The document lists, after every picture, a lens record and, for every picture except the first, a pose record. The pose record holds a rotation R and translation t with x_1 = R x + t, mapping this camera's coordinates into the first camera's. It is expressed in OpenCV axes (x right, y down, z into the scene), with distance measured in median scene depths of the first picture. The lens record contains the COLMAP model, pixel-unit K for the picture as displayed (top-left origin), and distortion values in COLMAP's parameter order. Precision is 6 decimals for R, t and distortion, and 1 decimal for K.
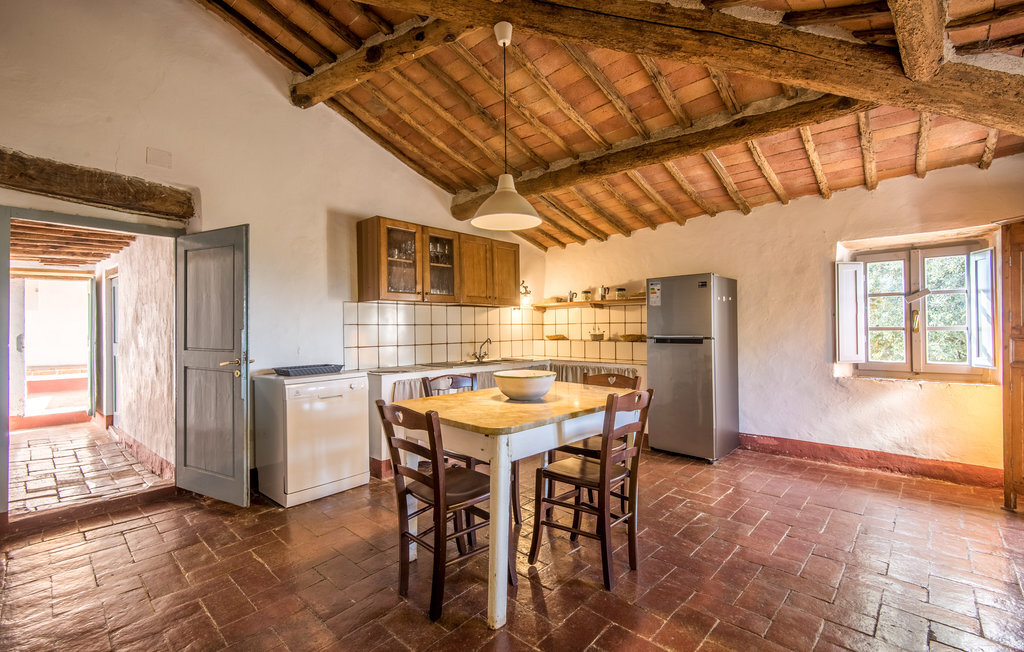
lens RADIAL K [[444.8, 0, 512.0], [0, 444.8, 326.0], [0, 0, 1]] dist [0.013618, -0.009513]
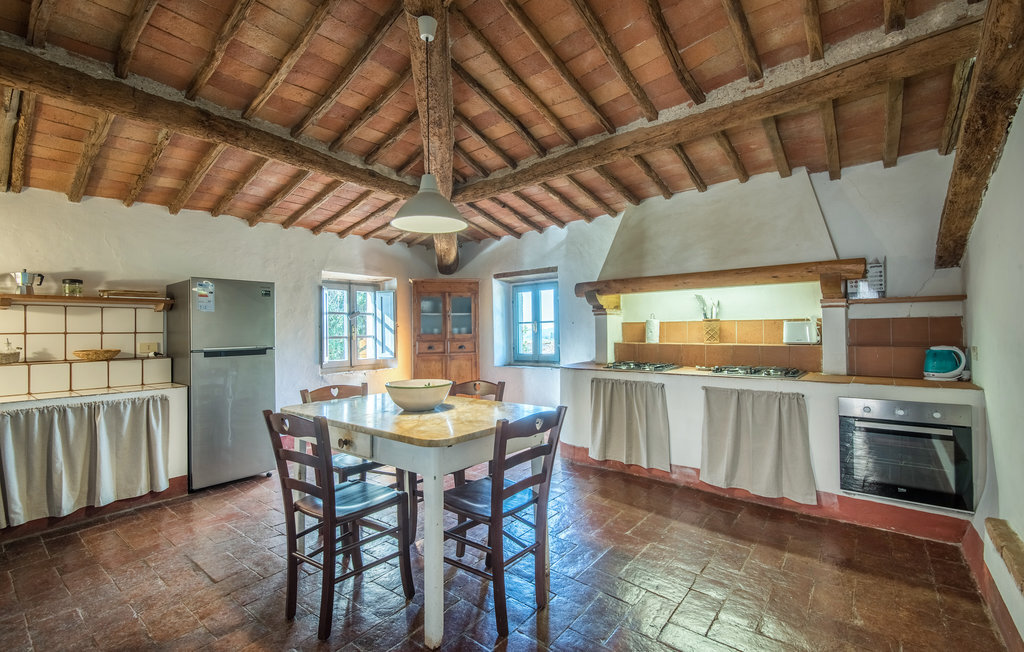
lens RADIAL K [[444.8, 0, 512.0], [0, 444.8, 326.0], [0, 0, 1]] dist [0.013618, -0.009513]
pose [[-0.082316, 0.022762, 0.996346, -0.591898], [0.013795, 0.999669, -0.021698, 0.007435], [-0.996511, 0.011959, -0.082602, 0.554006]]
